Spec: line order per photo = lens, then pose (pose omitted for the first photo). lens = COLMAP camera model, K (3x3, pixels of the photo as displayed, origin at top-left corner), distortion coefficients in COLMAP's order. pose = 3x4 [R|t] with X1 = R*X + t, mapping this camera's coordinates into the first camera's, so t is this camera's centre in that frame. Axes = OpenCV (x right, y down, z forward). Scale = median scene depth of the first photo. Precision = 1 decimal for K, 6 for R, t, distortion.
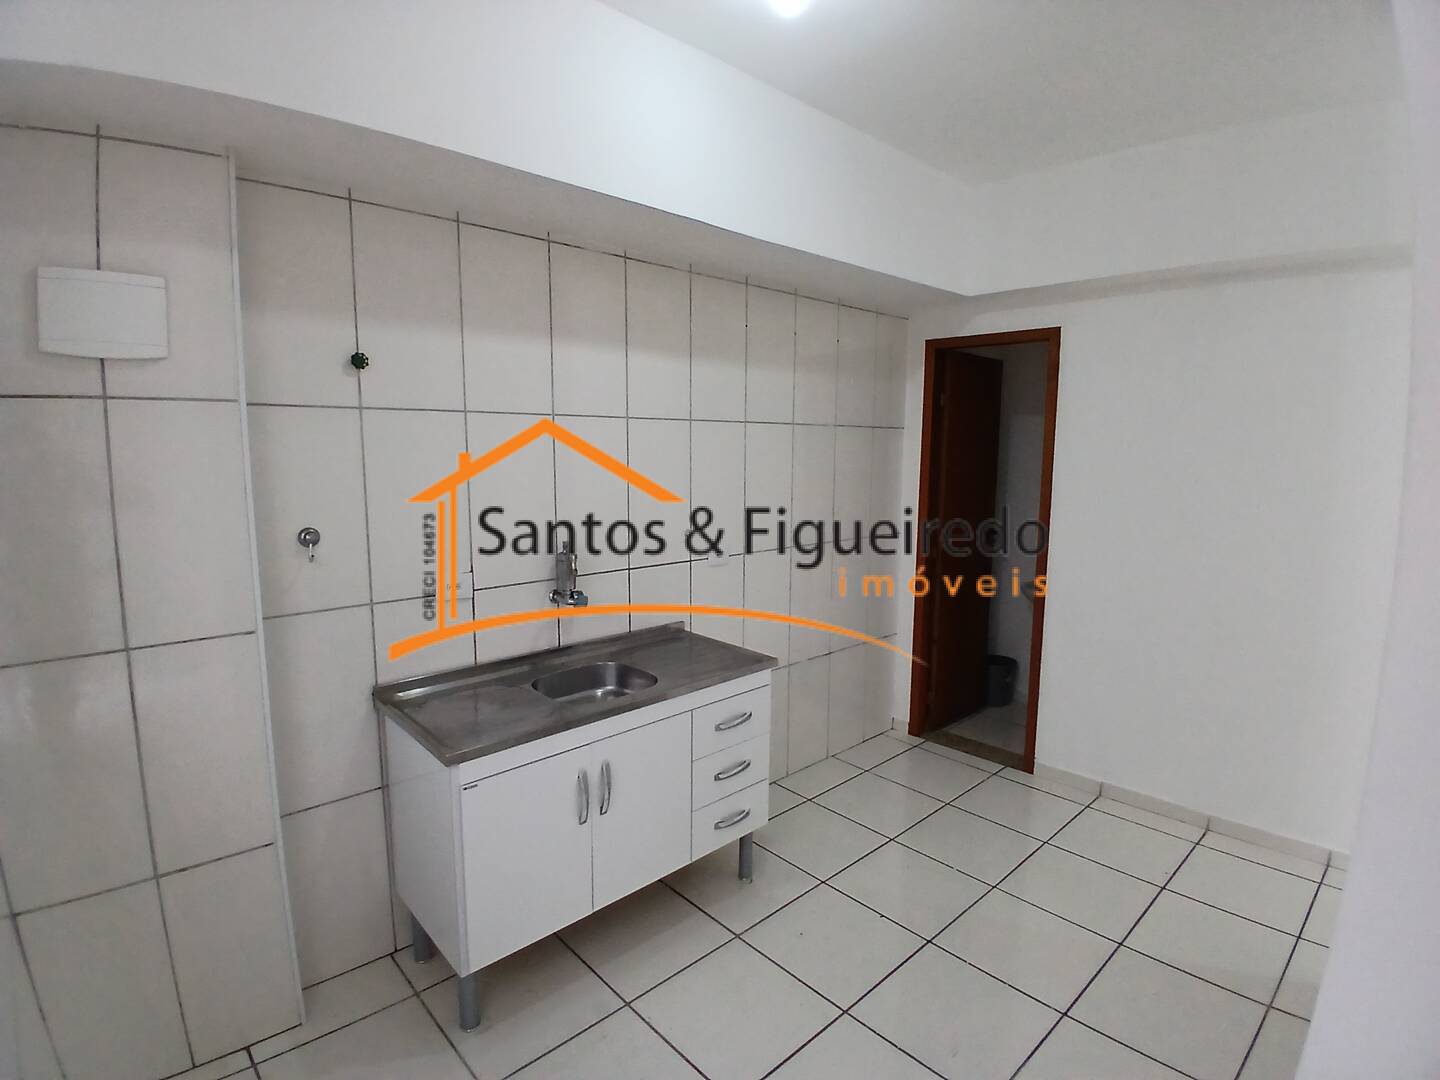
lens RADIAL K [[723.8, 0, 720.0], [0, 723.8, 540.0], [0, 0, 1]] dist [0.001361, -0.046091]
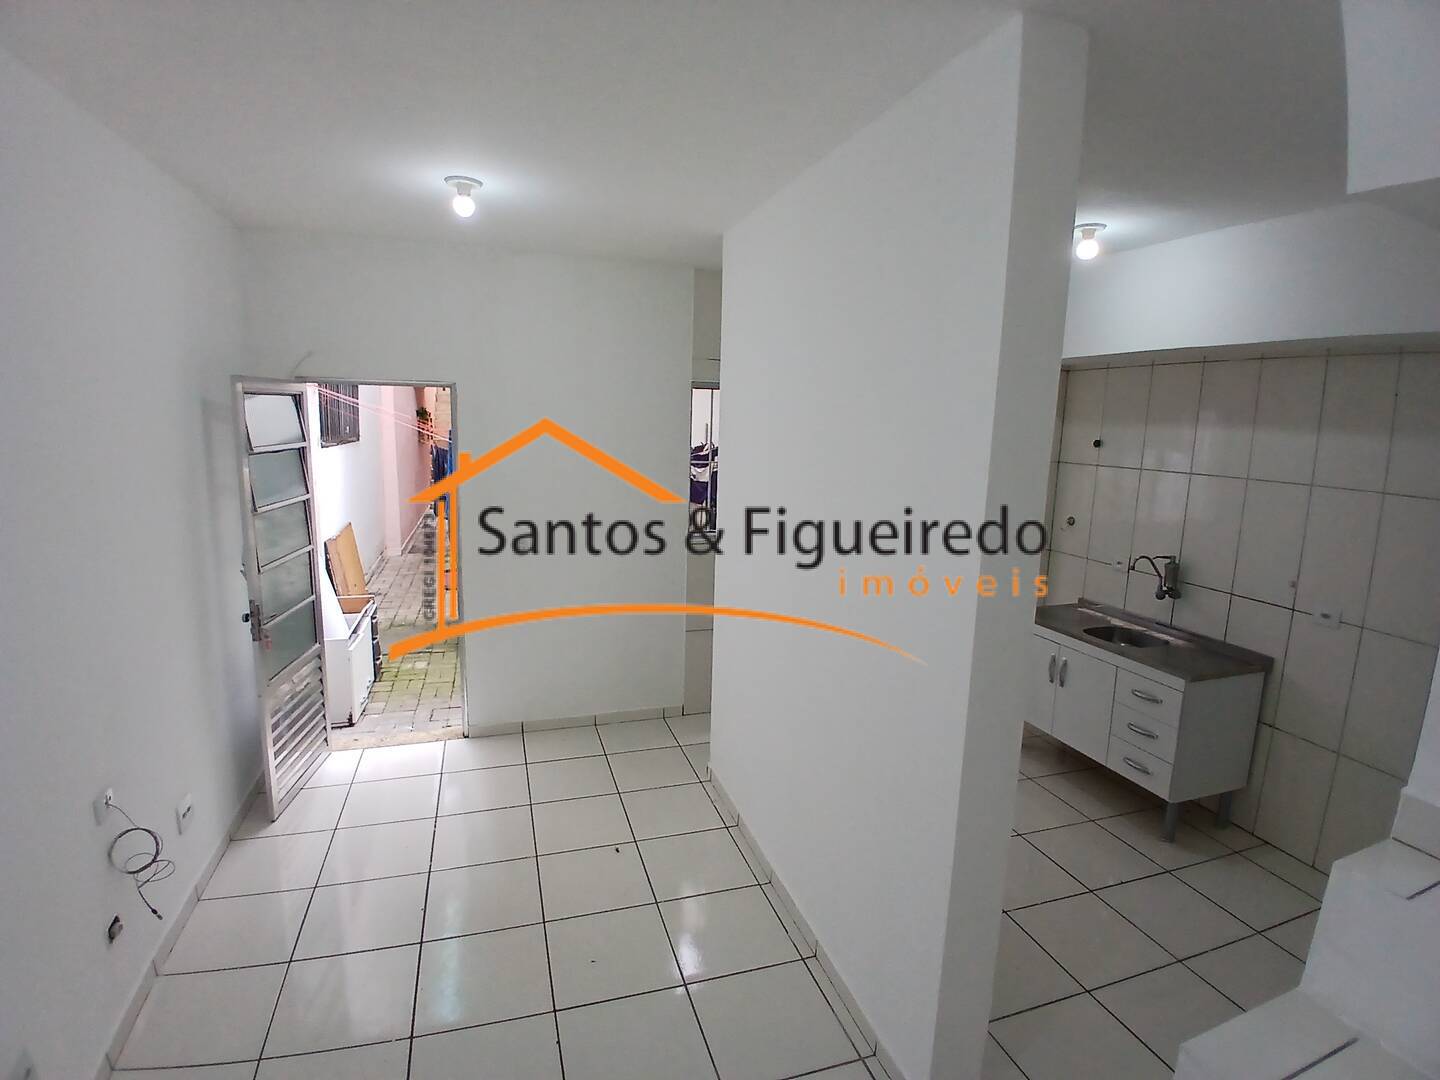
lens RADIAL K [[723.8, 0, 720.0], [0, 723.8, 540.0], [0, 0, 1]] dist [0.001361, -0.046091]
pose [[-0.420186, 0.140203, -0.896542, 1.770248], [-0.135542, 0.967212, 0.214779, -0.260086], [0.897258, 0.211766, -0.387405, 0.826668]]
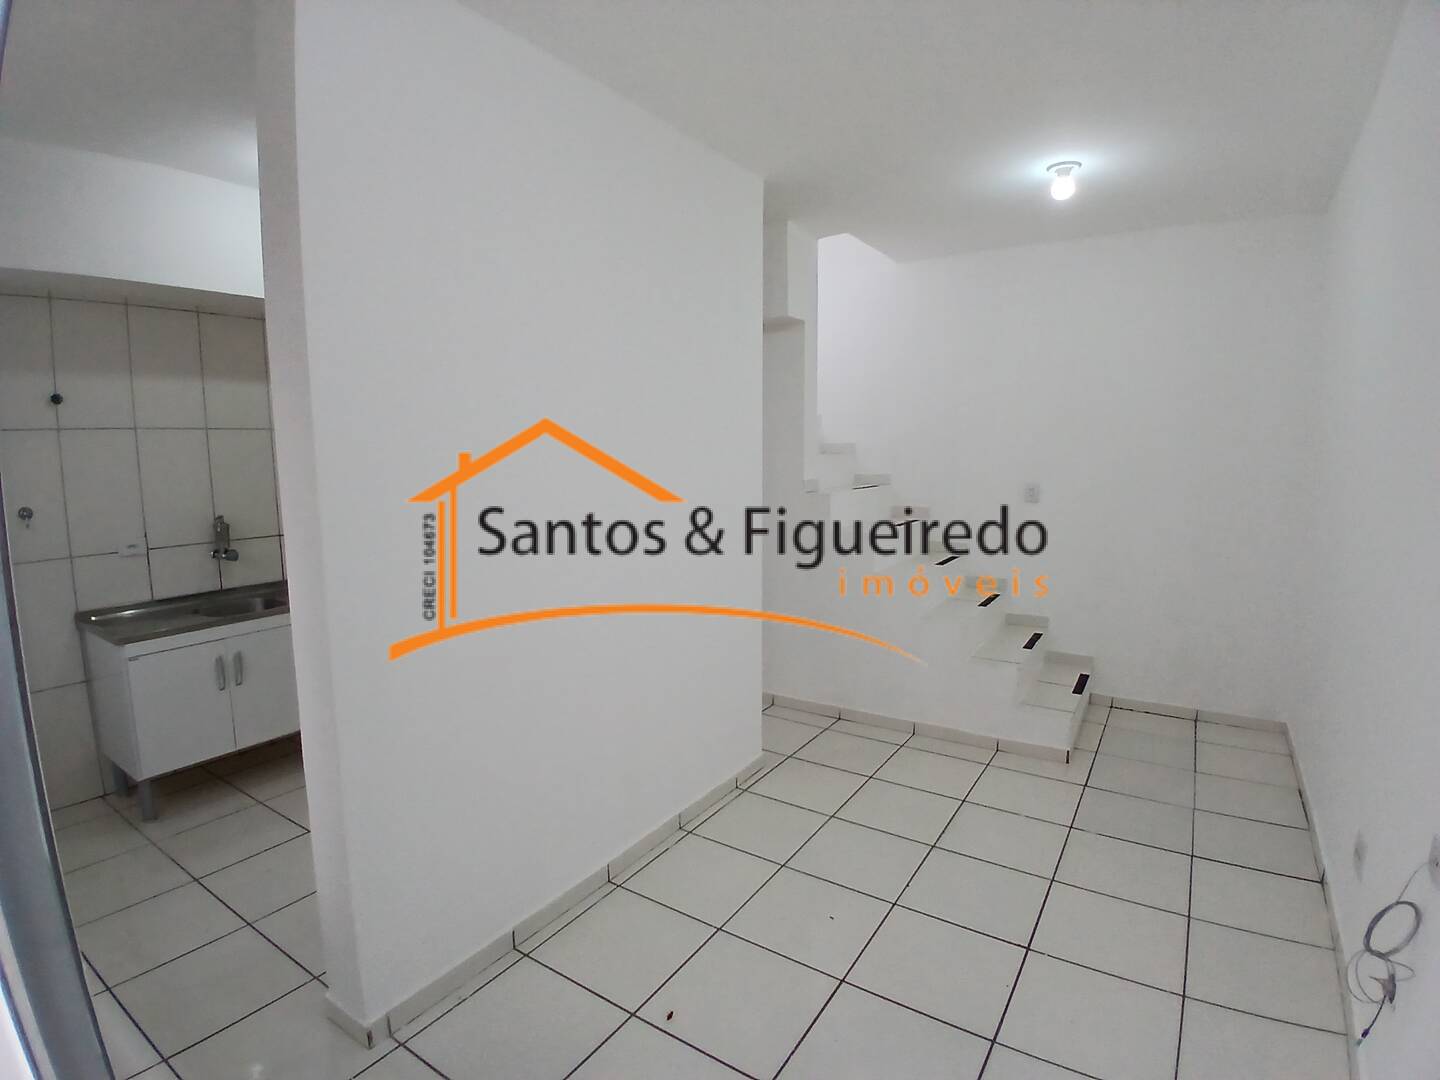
lens RADIAL K [[714.5, 0, 718.8], [0, 714.5, 546.5], [0, 0, 1]] dist [-0.001785, -0.043069]
pose [[0.970365, -0.042027, 0.237961, 0.481593], [0.040273, 0.999114, 0.012230, 0.099565], [-0.238264, -0.002285, 0.971198, -0.711443]]
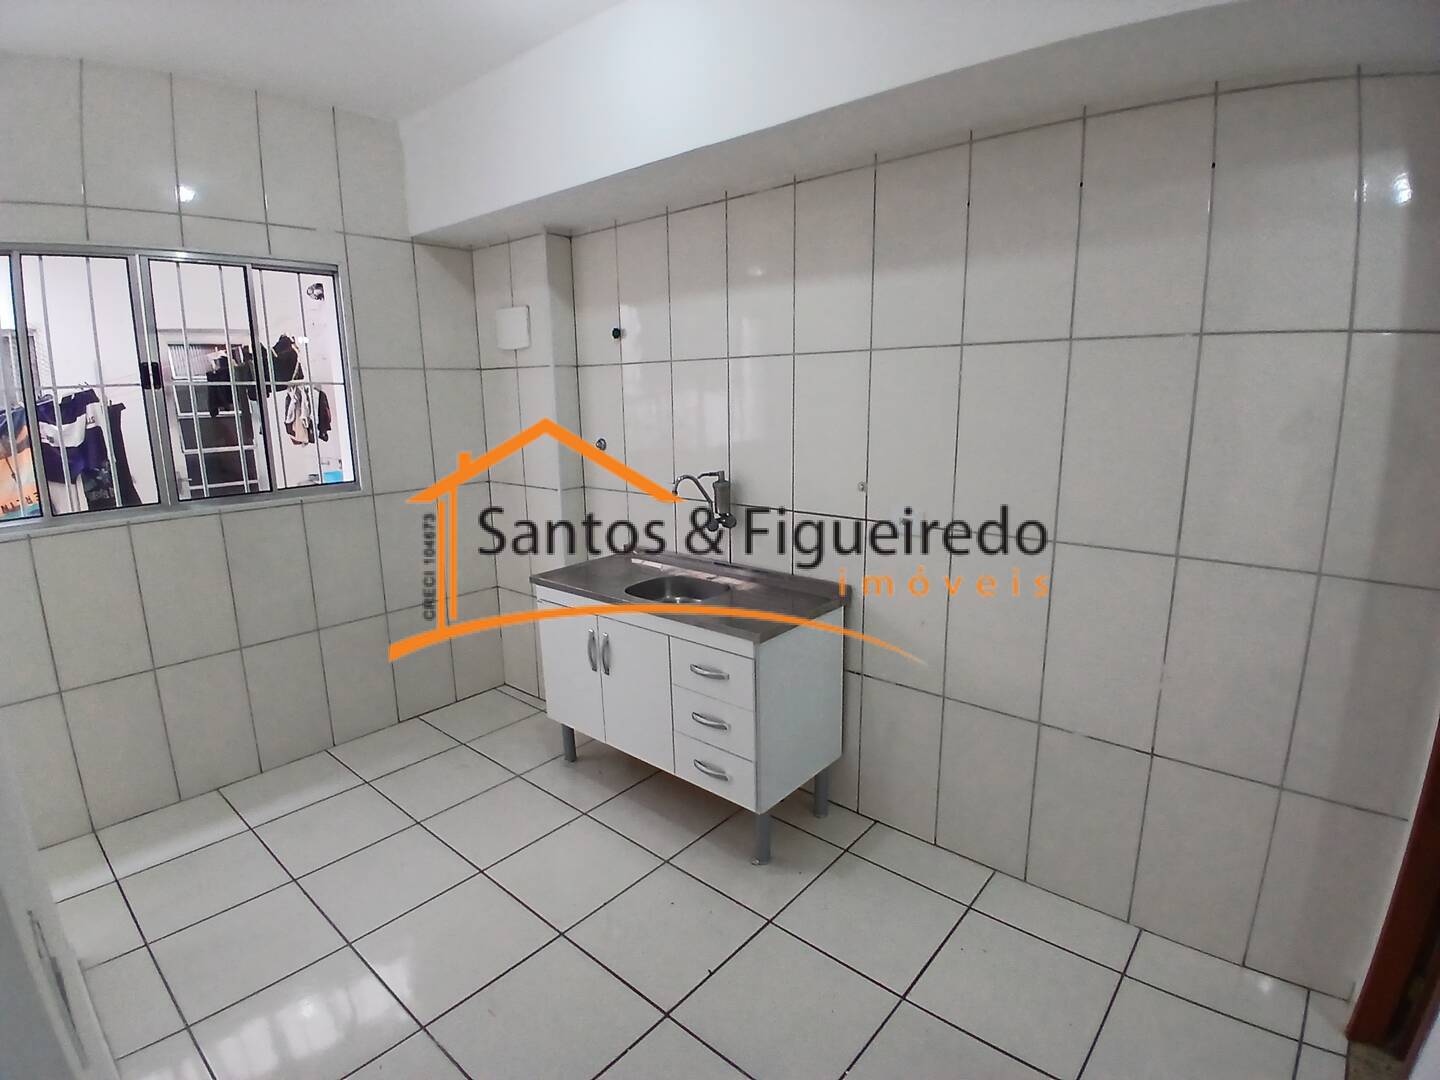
lens RADIAL K [[723.8, 0, 720.0], [0, 723.8, 540.0], [0, 0, 1]] dist [0.001361, -0.046091]
pose [[0.110962, 0.198436, -0.973812, 1.049518], [-0.105054, 0.976716, 0.187057, -0.120362], [0.988257, 0.081546, 0.129225, 0.984381]]
